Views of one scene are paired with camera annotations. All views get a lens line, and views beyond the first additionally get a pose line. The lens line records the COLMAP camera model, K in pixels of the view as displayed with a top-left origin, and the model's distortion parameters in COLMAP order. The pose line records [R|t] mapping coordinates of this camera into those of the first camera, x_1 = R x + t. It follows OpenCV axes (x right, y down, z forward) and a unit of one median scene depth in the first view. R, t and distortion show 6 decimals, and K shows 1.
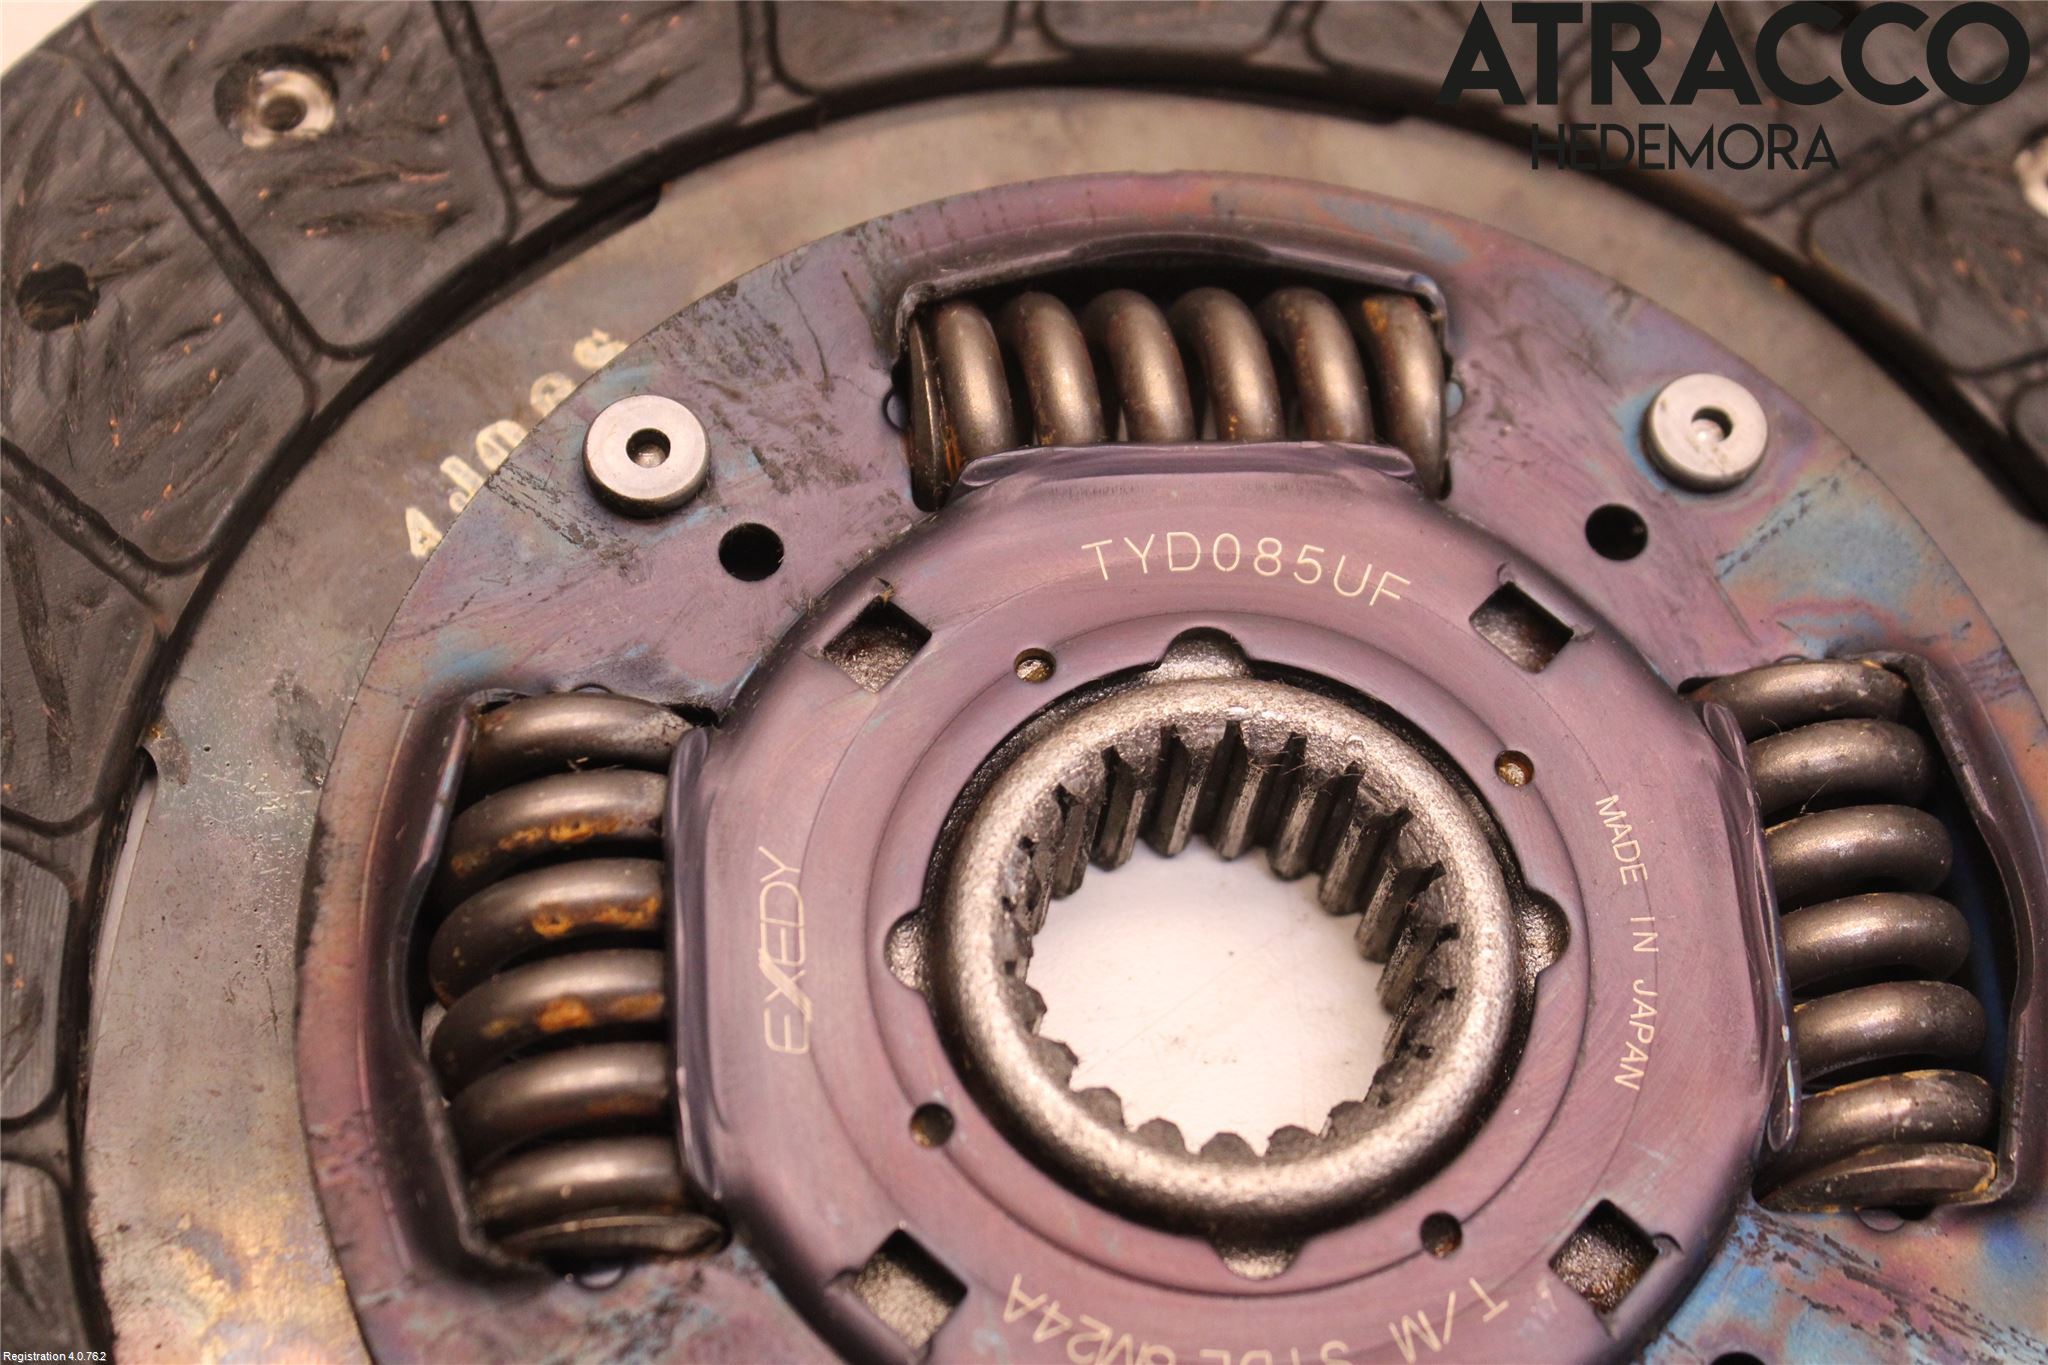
lens RADIAL K [[3643.1, 0, 1024.0], [0, 3643.1, 682.5], [0, 0, 1]] dist [-0.023208, 0.111688]
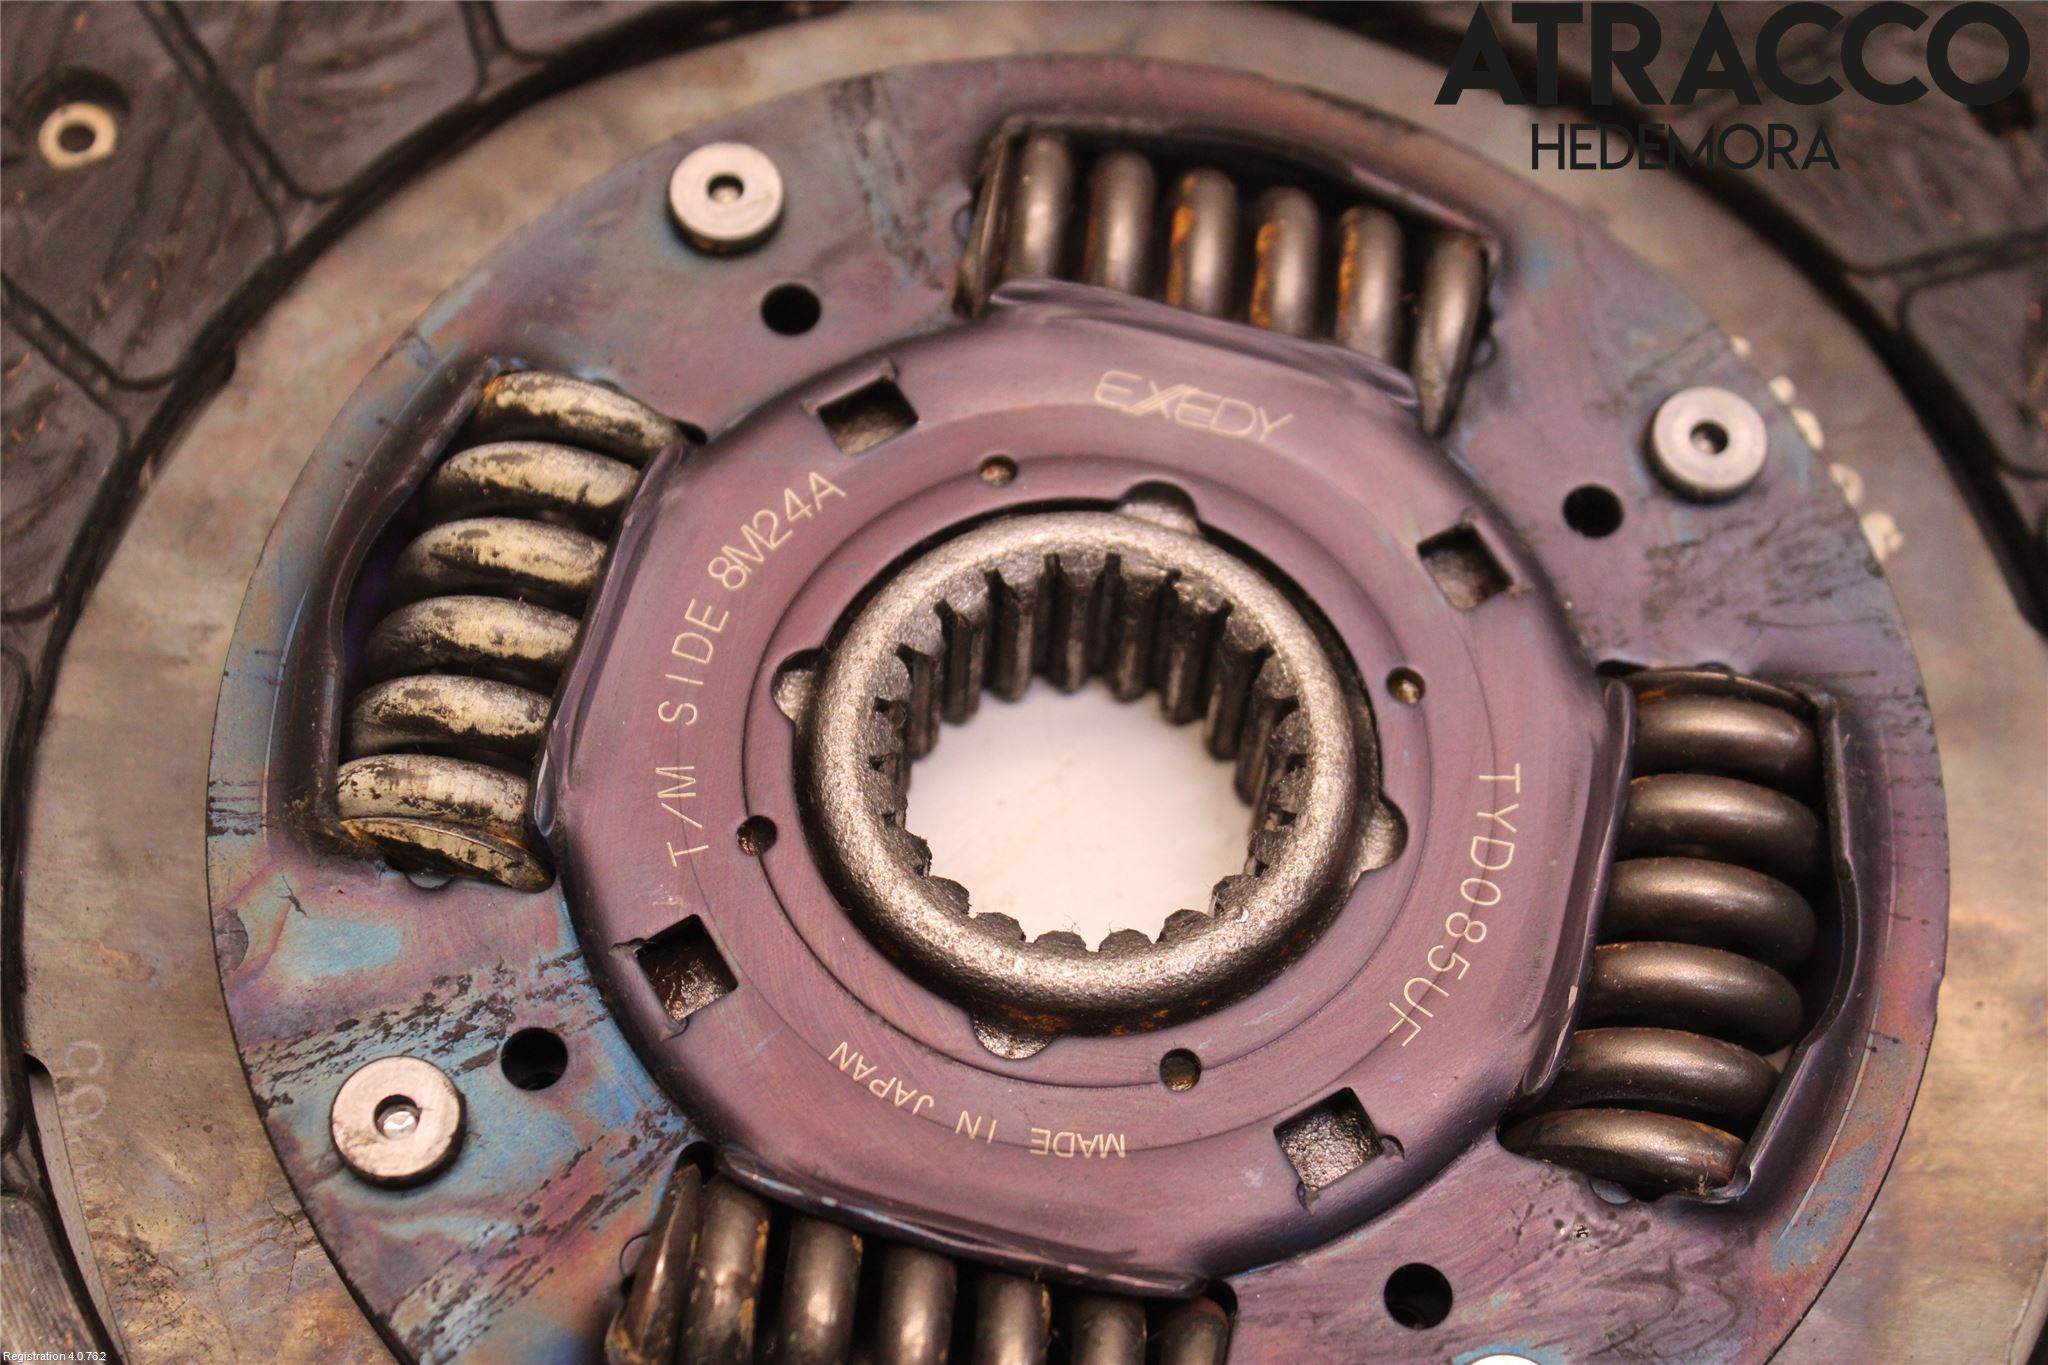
lens RADIAL K [[3643.1, 0, 1024.0], [0, 3643.1, 682.5], [0, 0, 1]] dist [-0.023208, 0.111688]
pose [[-0.312119, 0.817329, -0.484309, 0.560882], [-0.889335, -0.072053, 0.451544, -0.391693], [0.334164, 0.571648, 0.749368, 0.190969]]
